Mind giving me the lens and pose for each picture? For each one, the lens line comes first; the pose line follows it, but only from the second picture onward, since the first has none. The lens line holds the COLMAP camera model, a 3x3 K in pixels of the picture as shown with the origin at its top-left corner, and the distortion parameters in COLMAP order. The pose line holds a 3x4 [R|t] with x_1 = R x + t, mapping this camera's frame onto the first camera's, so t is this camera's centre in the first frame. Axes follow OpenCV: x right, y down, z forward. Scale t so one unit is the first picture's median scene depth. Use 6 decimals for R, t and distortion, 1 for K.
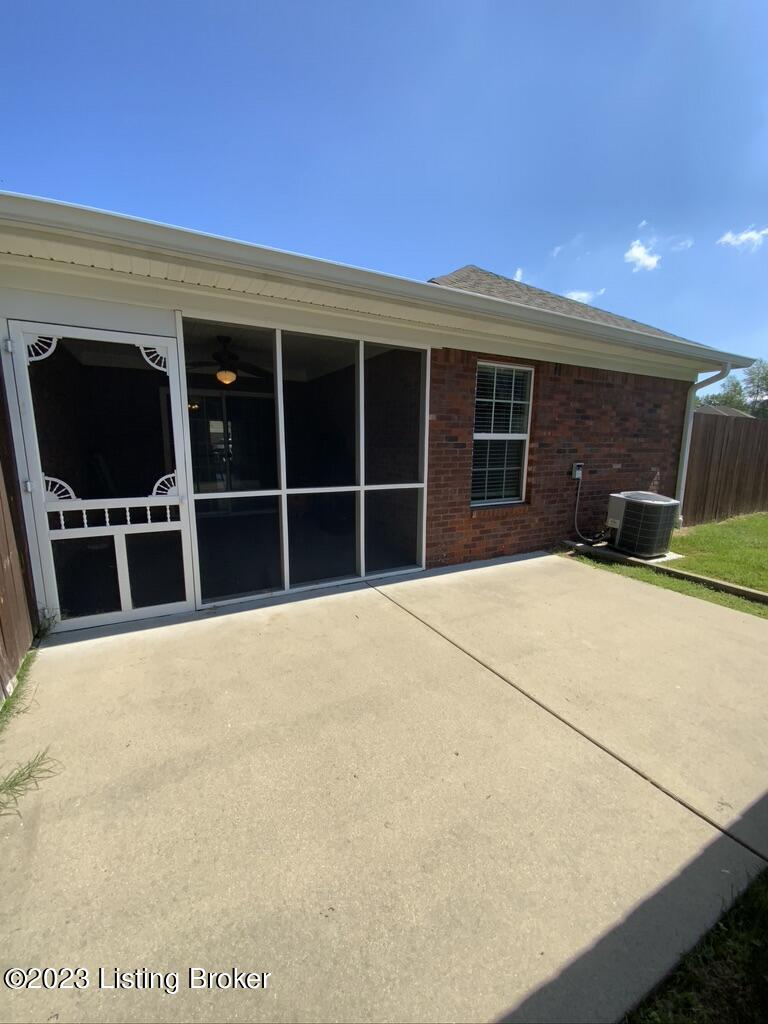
lens RADIAL K [[413.8, 0, 384.0], [0, 413.8, 512.0], [0, 0, 1]] dist [0.028170, -0.022915]
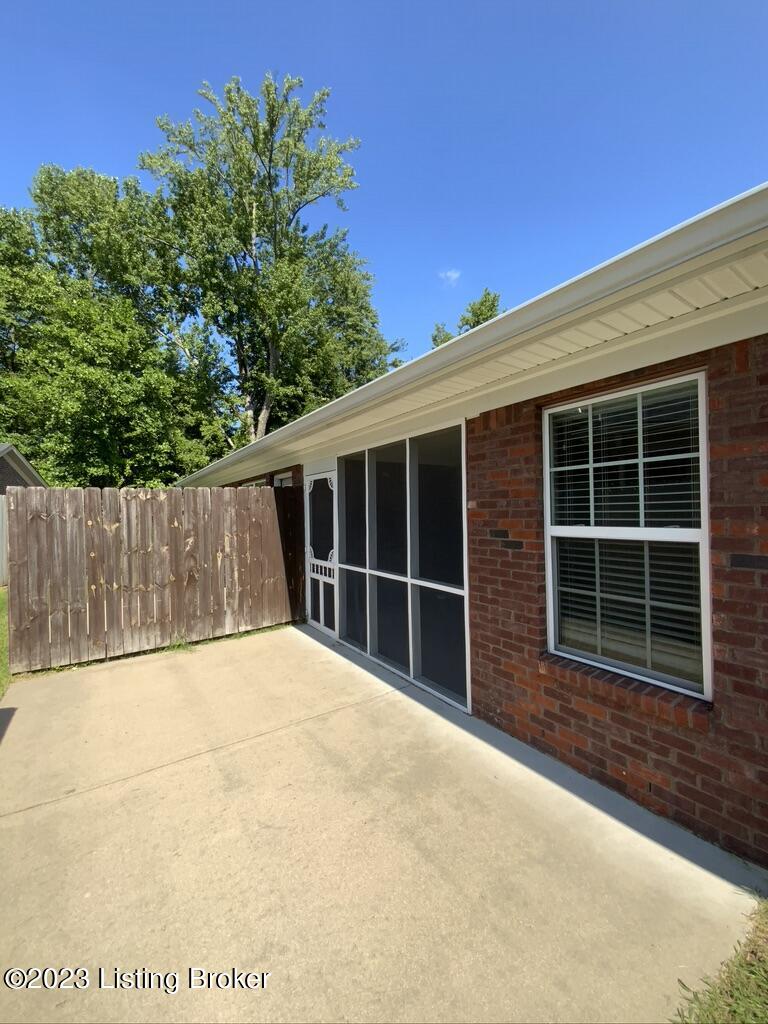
lens RADIAL K [[413.8, 0, 384.0], [0, 413.8, 512.0], [0, 0, 1]] dist [0.028170, -0.022915]
pose [[0.092053, -0.013721, -0.995660, 0.829605], [-0.164206, 0.986006, -0.028770, -0.163277], [0.982122, 0.166141, 0.088512, 0.756956]]
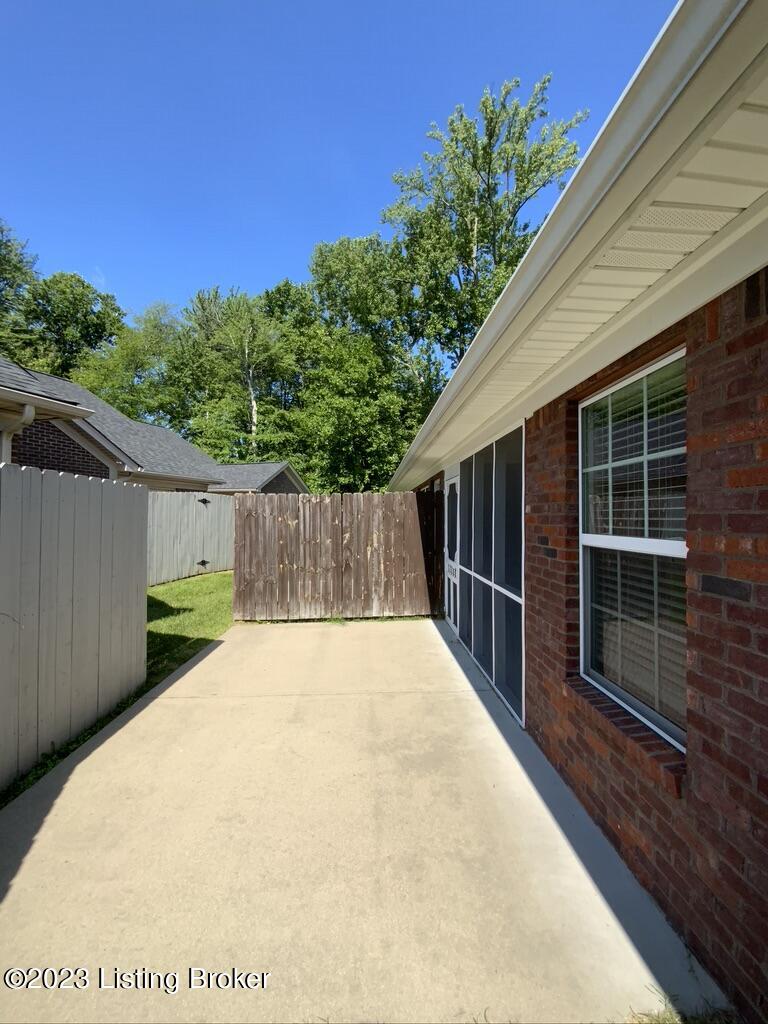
lens RADIAL K [[413.8, 0, 384.0], [0, 413.8, 512.0], [0, 0, 1]] dist [0.028170, -0.022915]
pose [[-0.439484, -0.025289, -0.897894, 0.848931], [-0.175113, 0.982837, 0.058029, -0.215827], [0.881016, 0.182736, -0.436369, 1.064606]]
